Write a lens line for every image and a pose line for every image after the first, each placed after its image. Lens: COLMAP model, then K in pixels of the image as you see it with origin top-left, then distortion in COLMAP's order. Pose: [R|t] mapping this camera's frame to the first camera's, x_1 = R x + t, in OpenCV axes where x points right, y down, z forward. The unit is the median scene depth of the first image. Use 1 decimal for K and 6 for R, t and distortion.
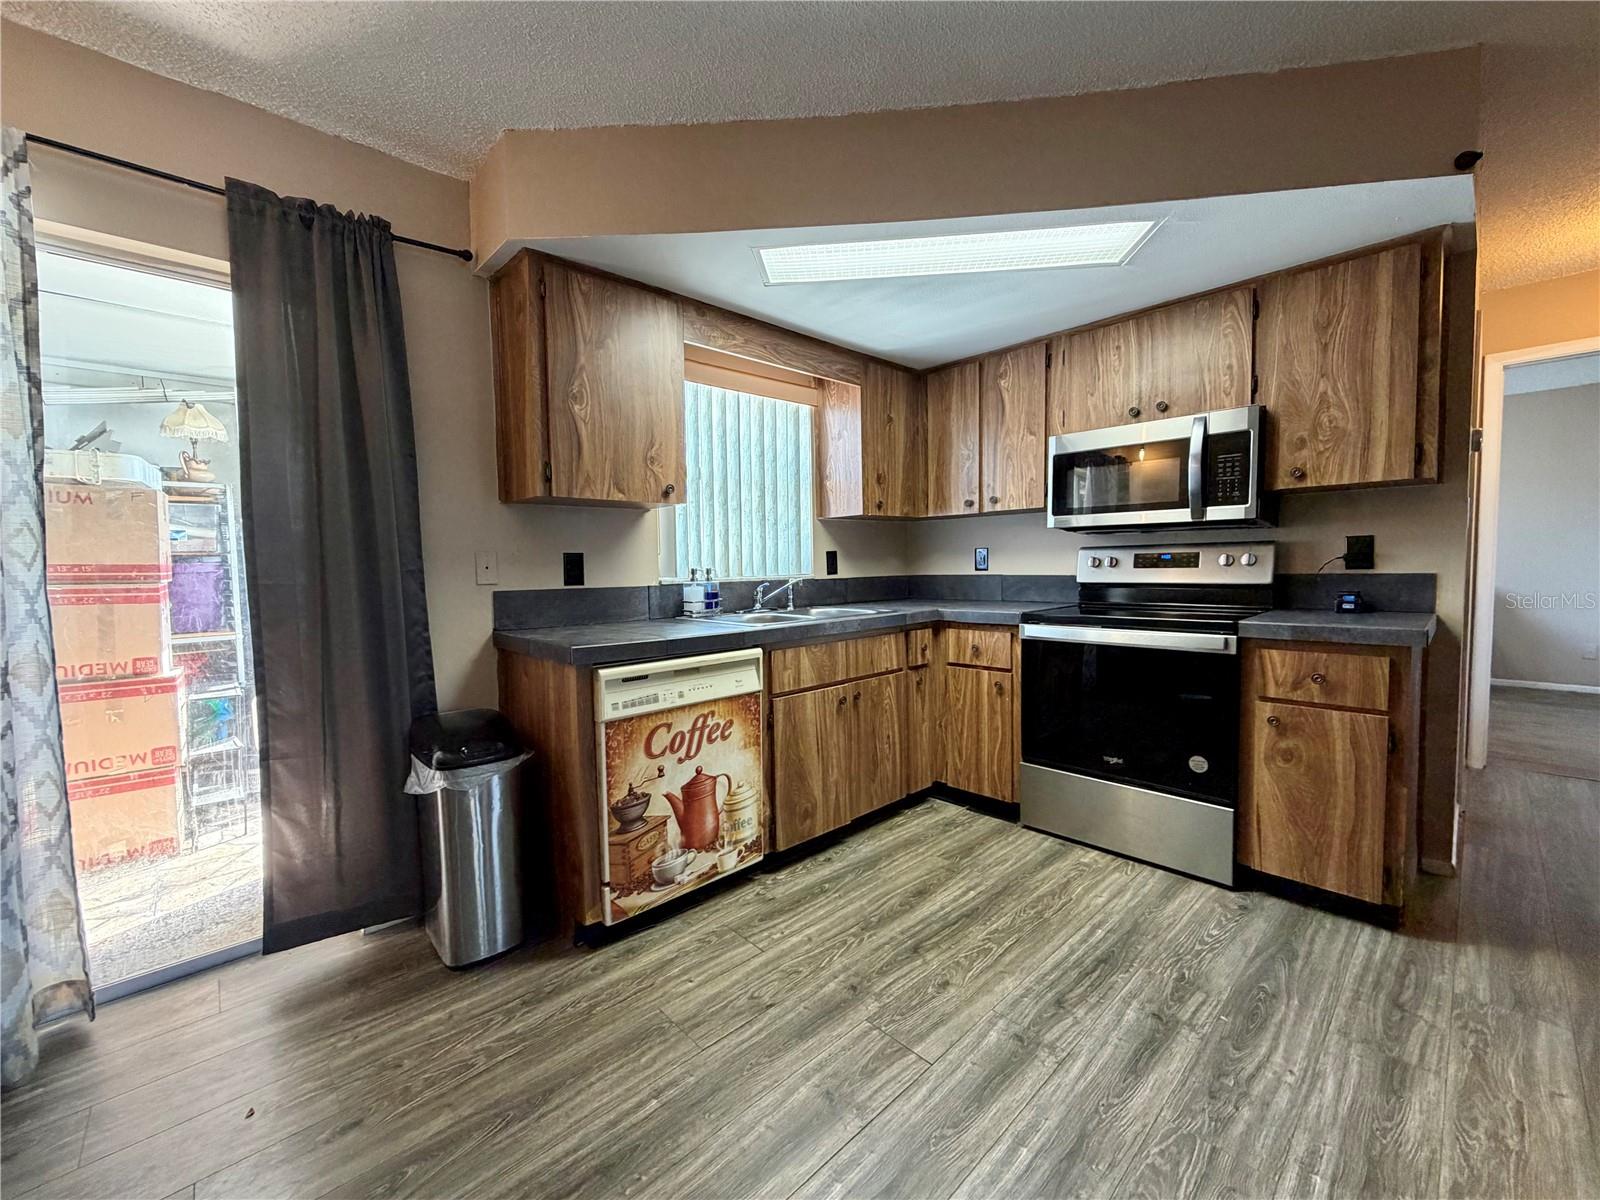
lens RADIAL K [[636.9, 0, 792.8], [0, 636.9, 597.7], [0, 0, 1]] dist [-0.003079, -0.000133]
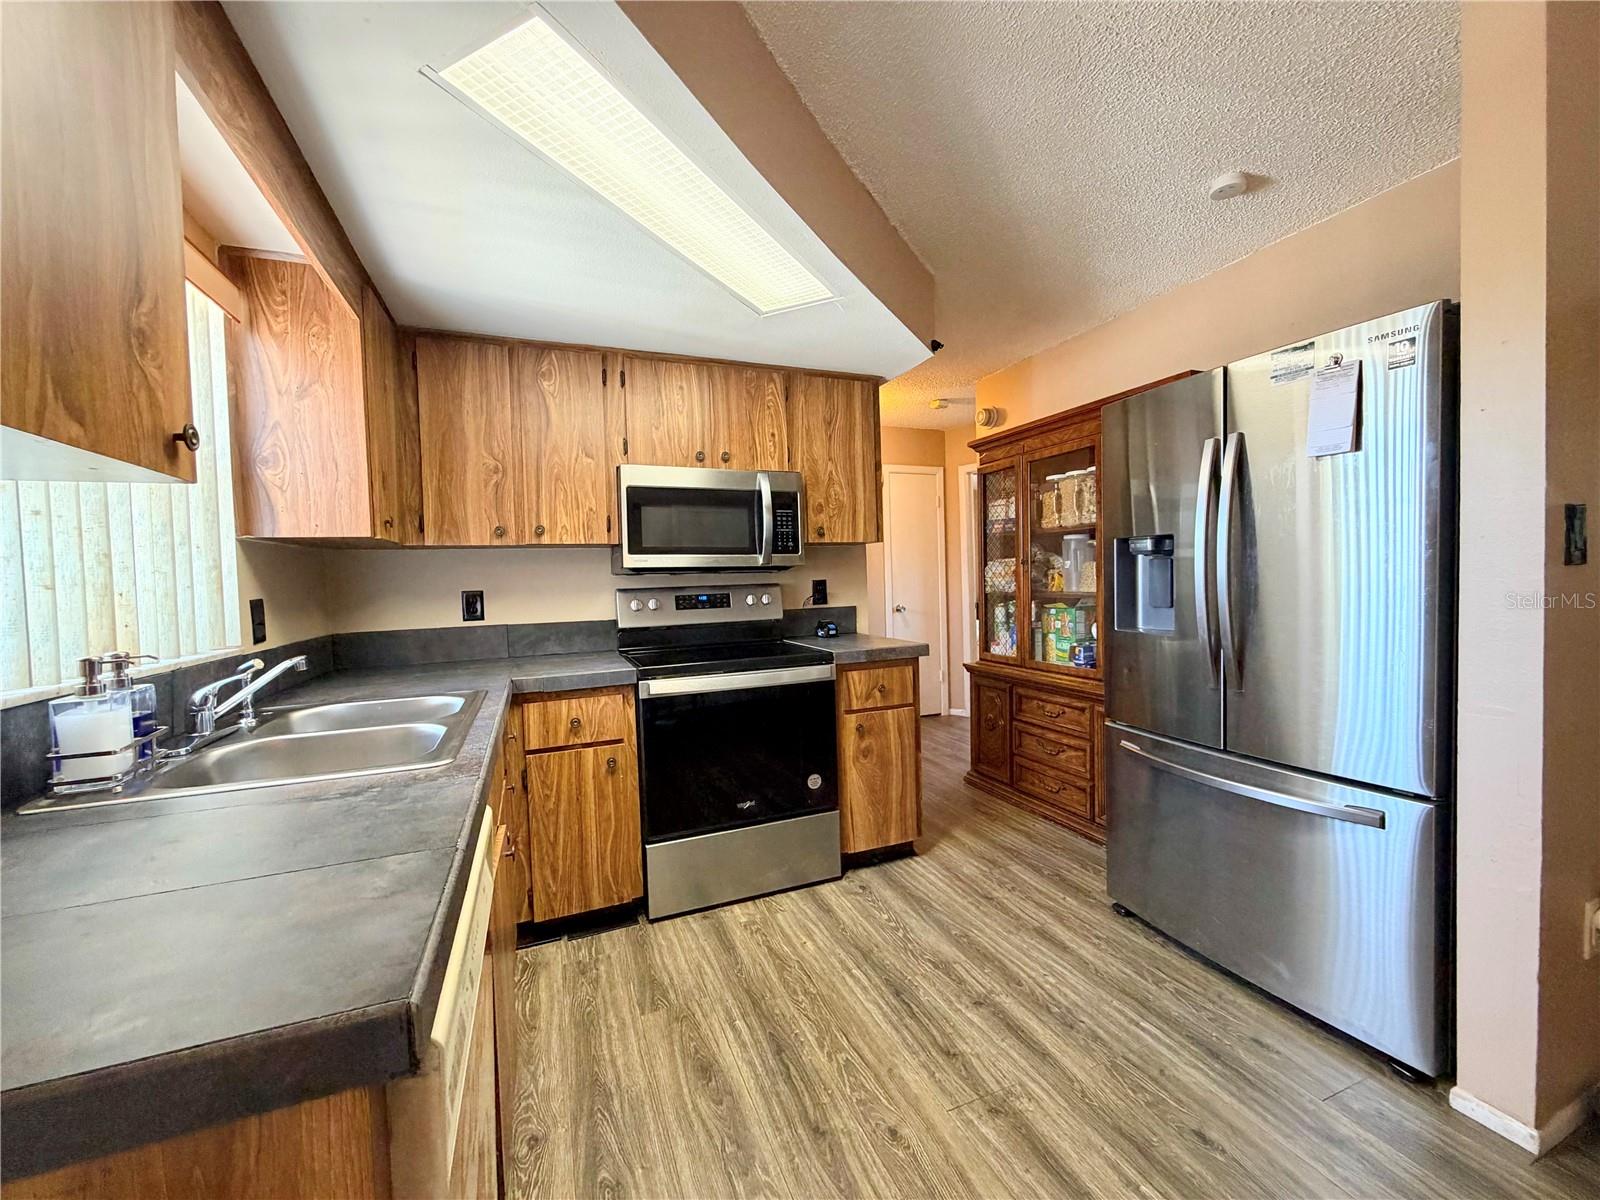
lens RADIAL K [[636.9, 0, 792.4], [0, 636.9, 599.6], [0, 0, 1]] dist [-0.003079, -0.000133]
pose [[0.361486, -0.023329, 0.932086, -0.436313], [0.073943, 0.997256, -0.003716, -0.061075], [-0.929441, 0.070265, 0.362219, 0.624506]]
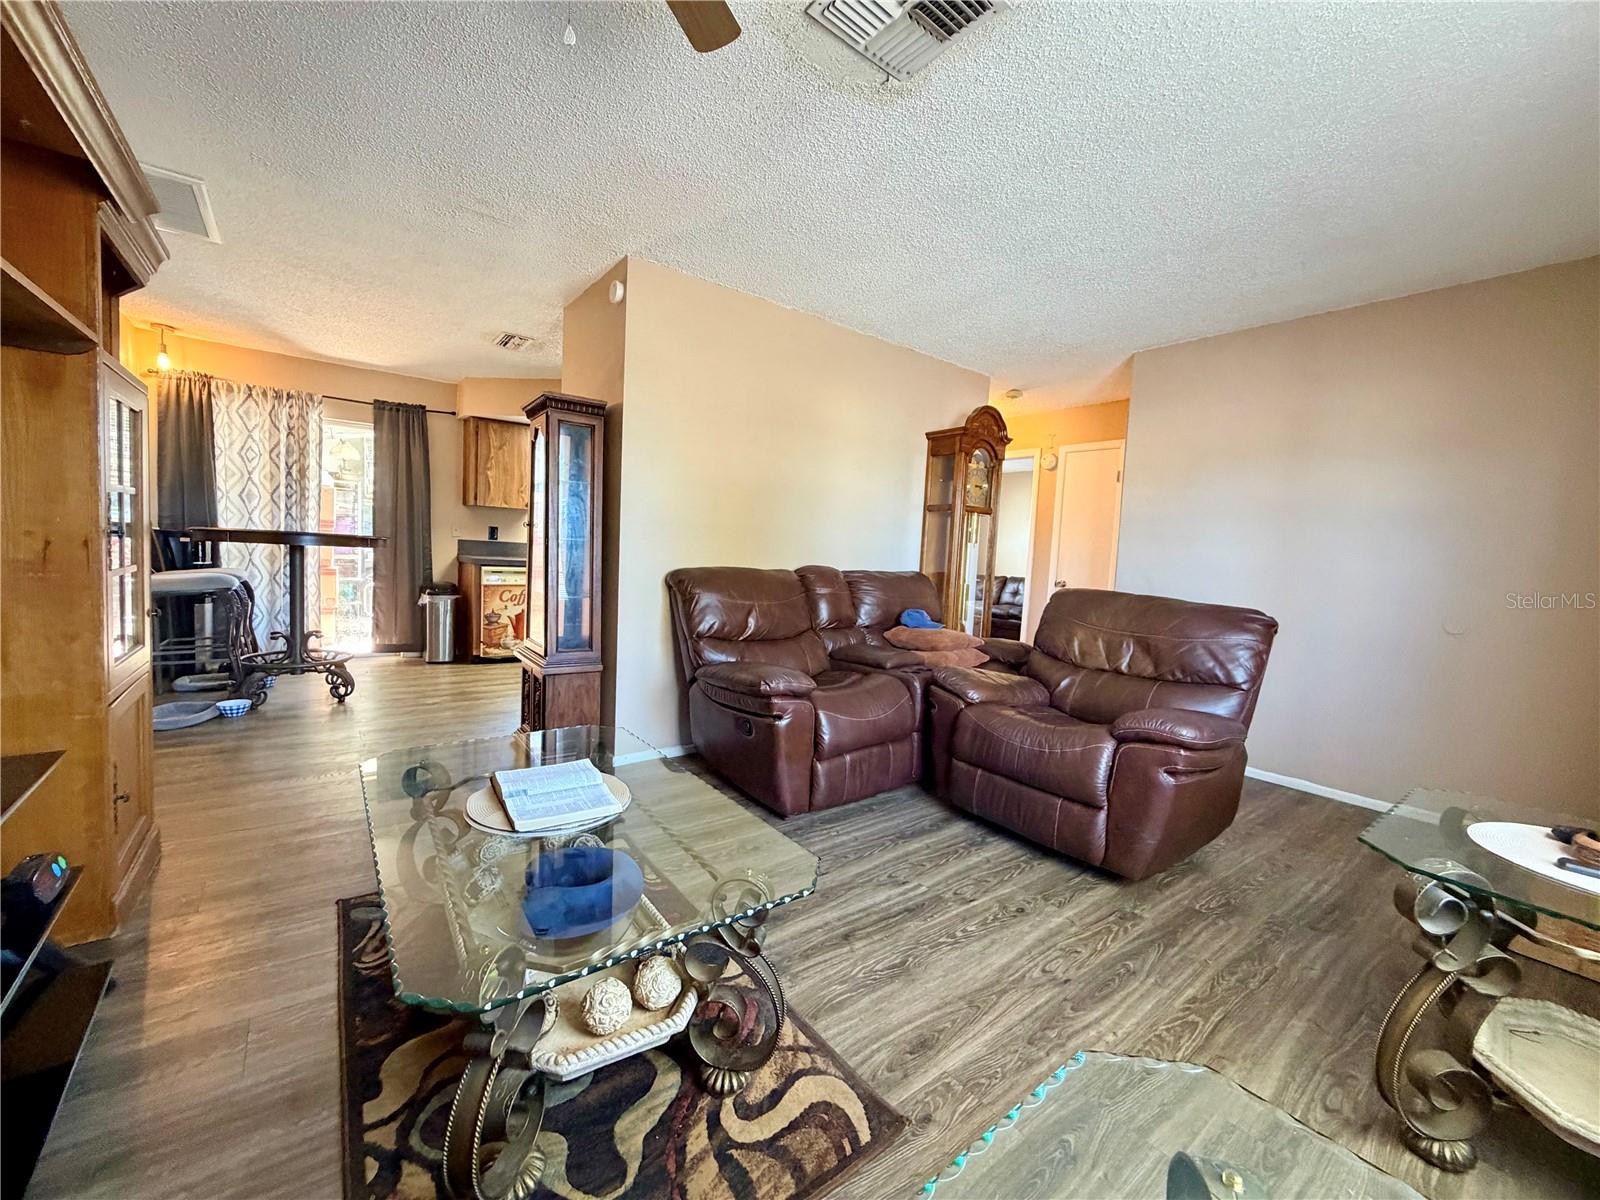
lens RADIAL K [[636.9, 0, 790.7], [0, 636.9, 595.4], [0, 0, 1]] dist [-0.003079, -0.000133]
pose [[0.993034, 0.075287, -0.090639, 1.186301], [-0.073661, 0.997059, 0.021163, 0.065952], [0.091966, -0.014340, 0.995659, -1.536592]]
